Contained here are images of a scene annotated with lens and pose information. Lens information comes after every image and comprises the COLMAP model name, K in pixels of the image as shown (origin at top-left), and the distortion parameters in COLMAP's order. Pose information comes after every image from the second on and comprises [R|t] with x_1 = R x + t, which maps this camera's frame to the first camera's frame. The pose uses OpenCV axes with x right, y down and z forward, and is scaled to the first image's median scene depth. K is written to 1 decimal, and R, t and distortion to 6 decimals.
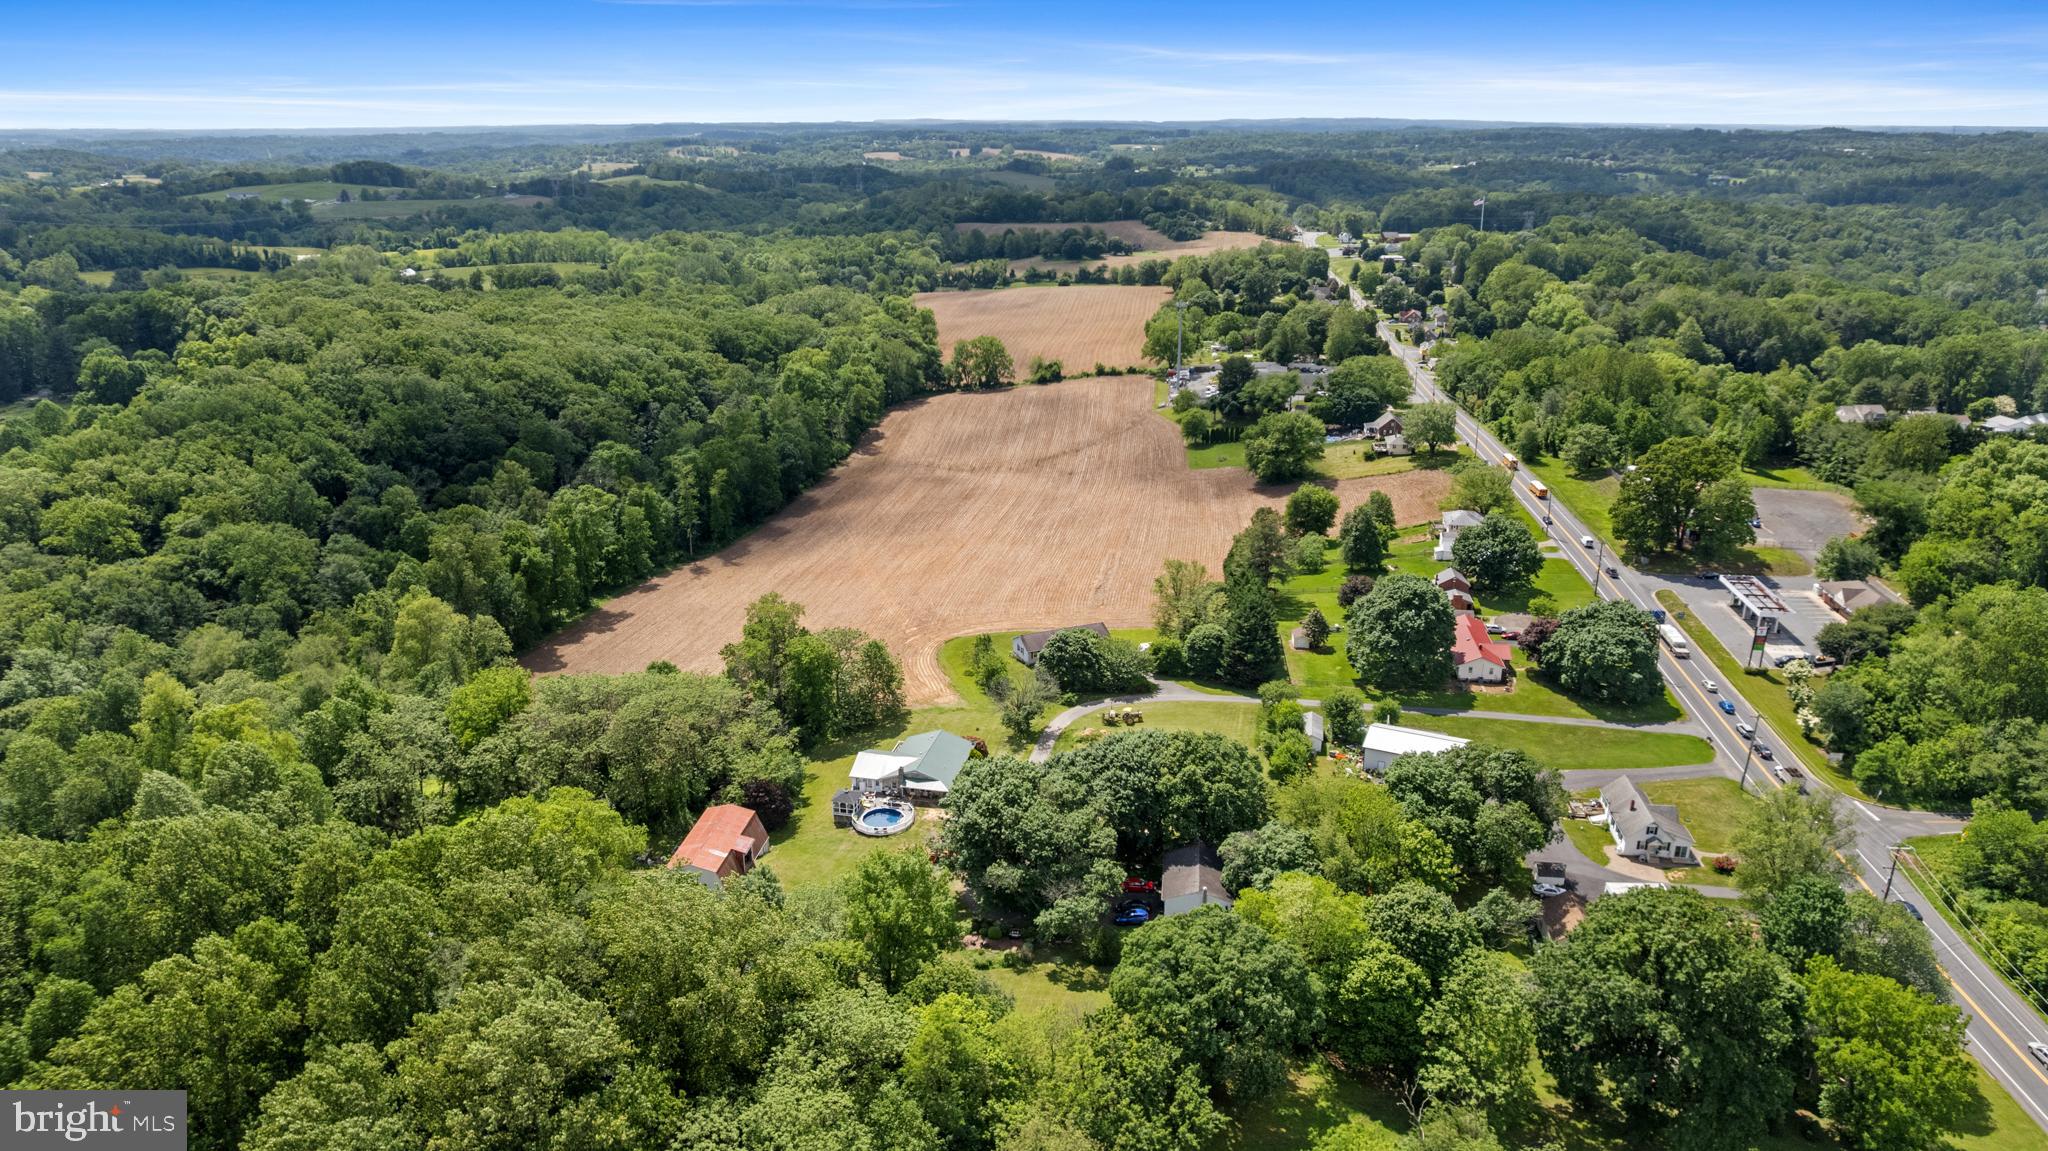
lens RADIAL K [[1314.1, 0, 1011.0], [0, 1314.1, 605.6], [0, 0, 1]] dist [-0.066572, 0.052737]
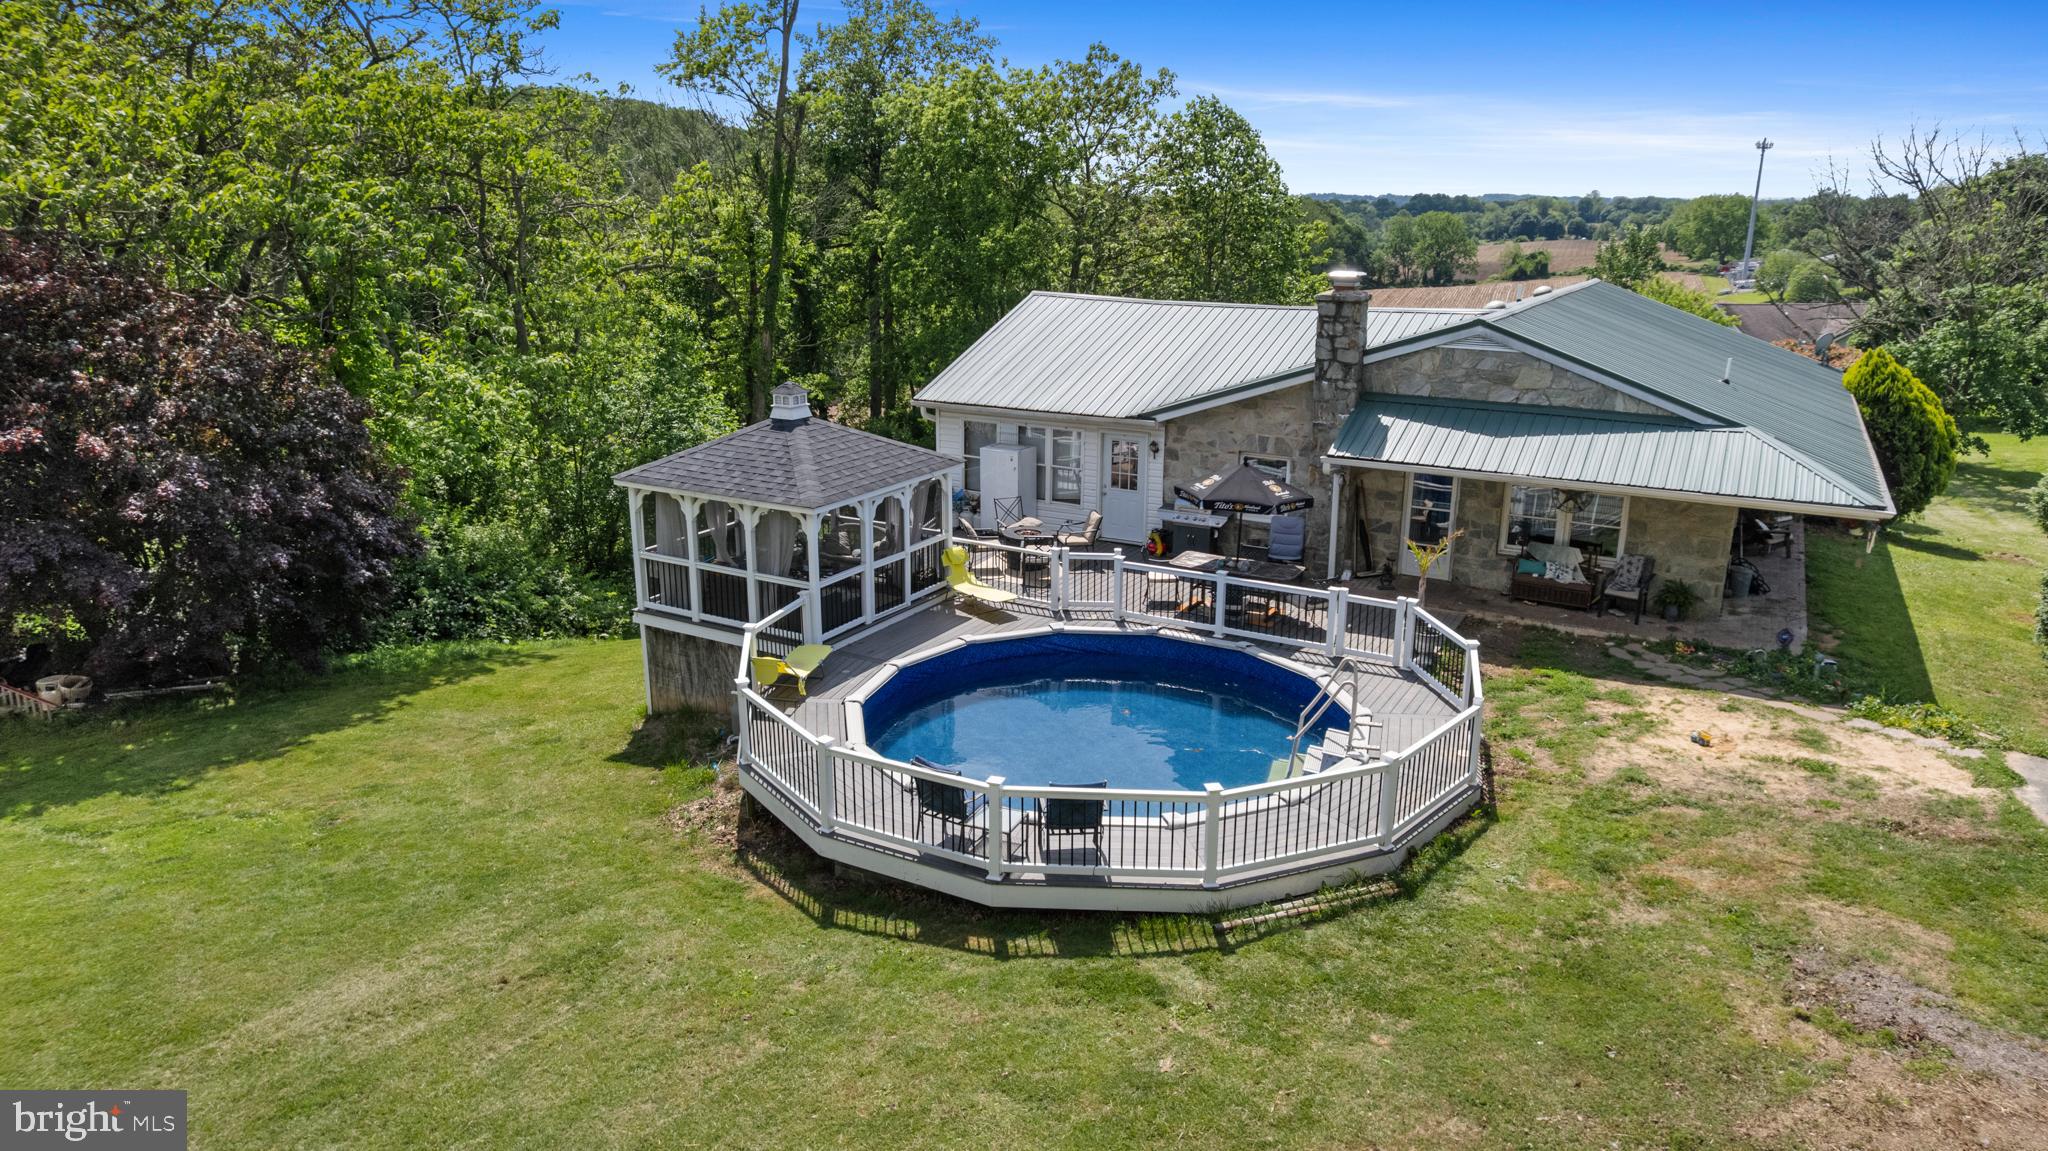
lens RADIAL K [[1318.4, 0, 1024.0], [0, 1318.4, 575.5], [0, 0, 1]] dist [-0.075704, 0.071314]
pose [[0.958068, 0.086869, -0.273055, -0.038121], [-0.105859, 0.992827, -0.055569, 0.075887], [0.266269, 0.082144, 0.960392, 0.437497]]
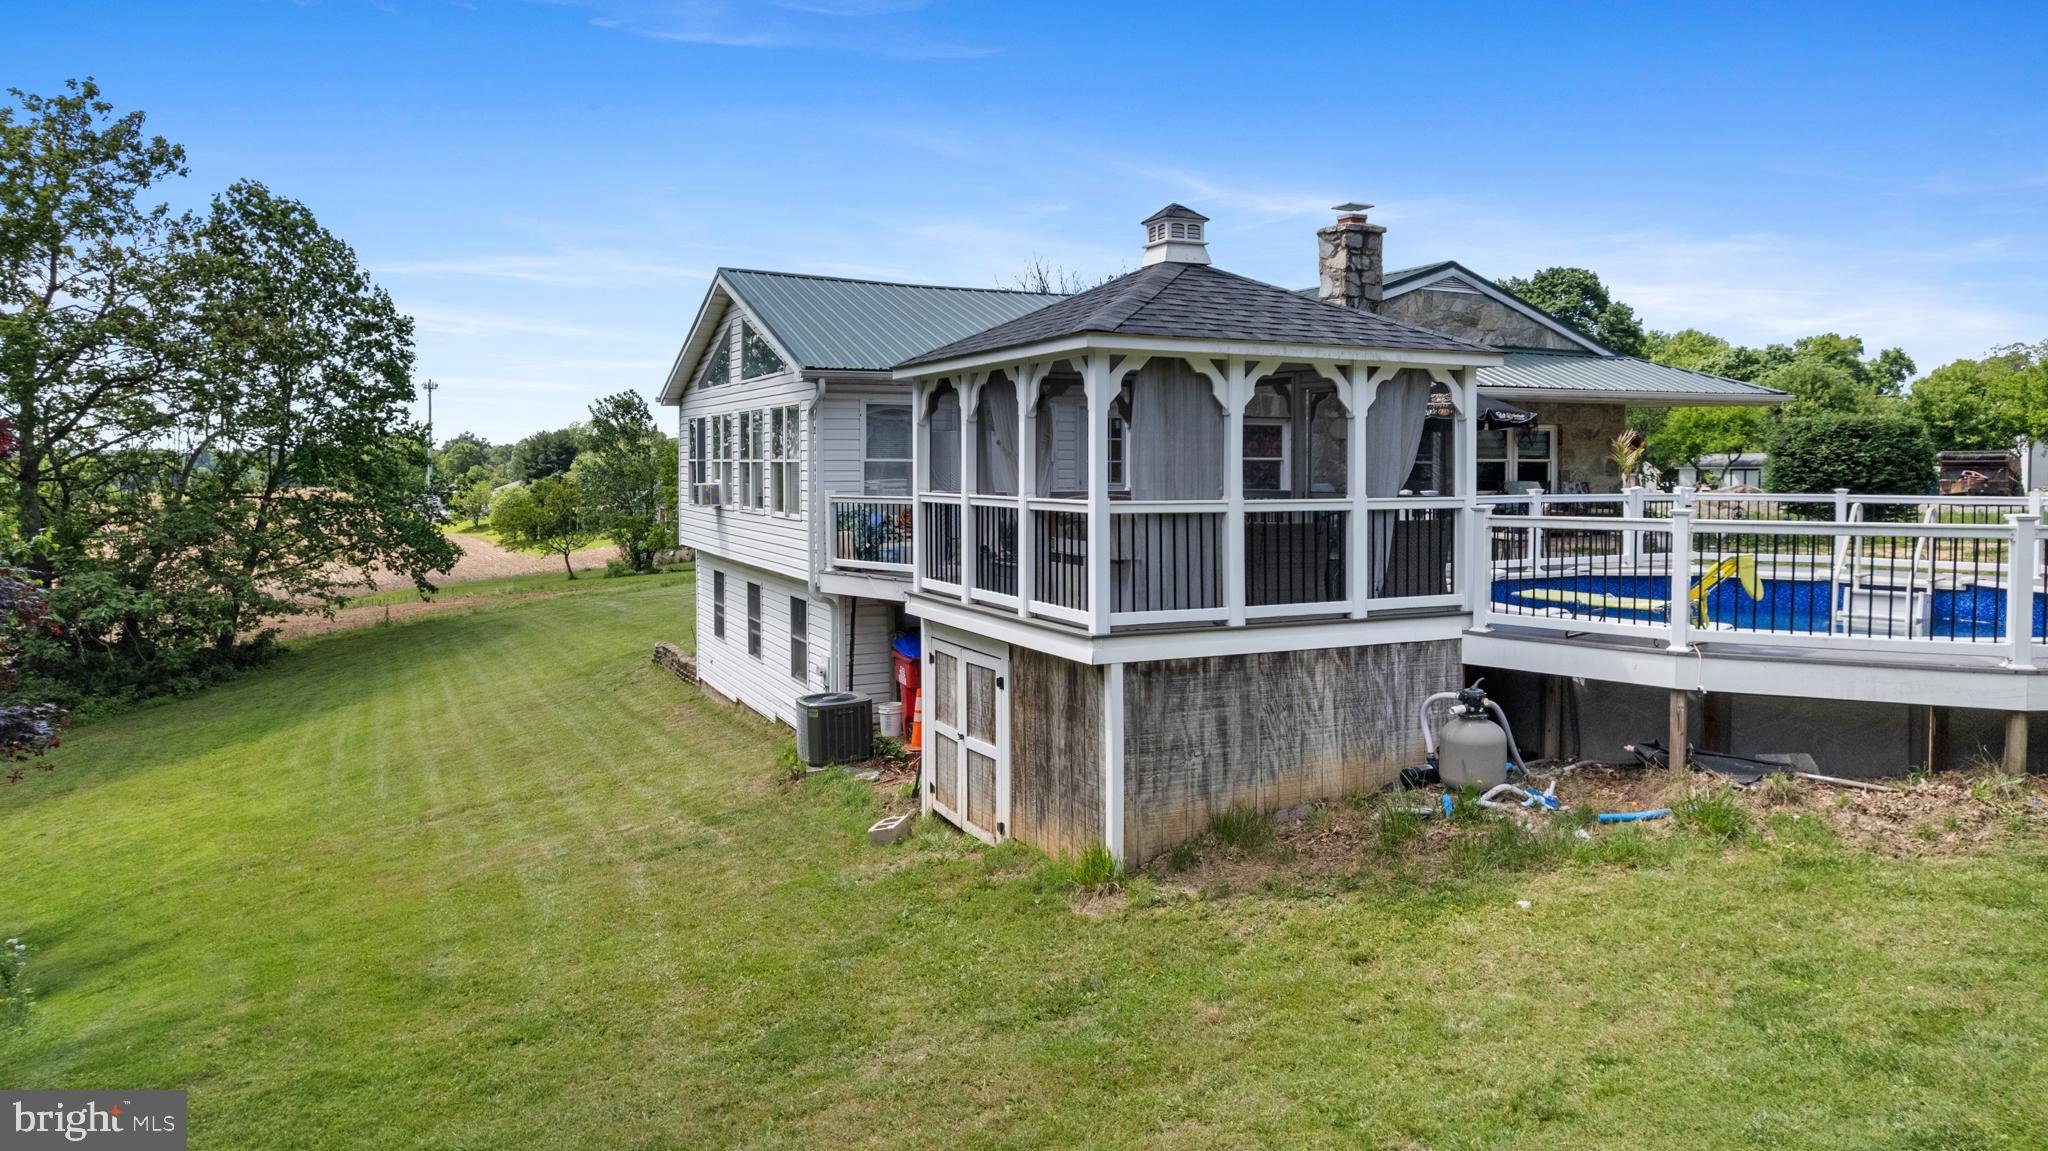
lens RADIAL K [[1288.2, 0, 1024.0], [0, 1288.2, 575.5], [0, 0, 1]] dist [-0.066204, 0.058498]
pose [[0.774655, -0.048864, 0.630494, -0.080383], [0.213441, 0.958708, -0.187943, 0.078794], [-0.595276, 0.280164, 0.753097, 0.465869]]
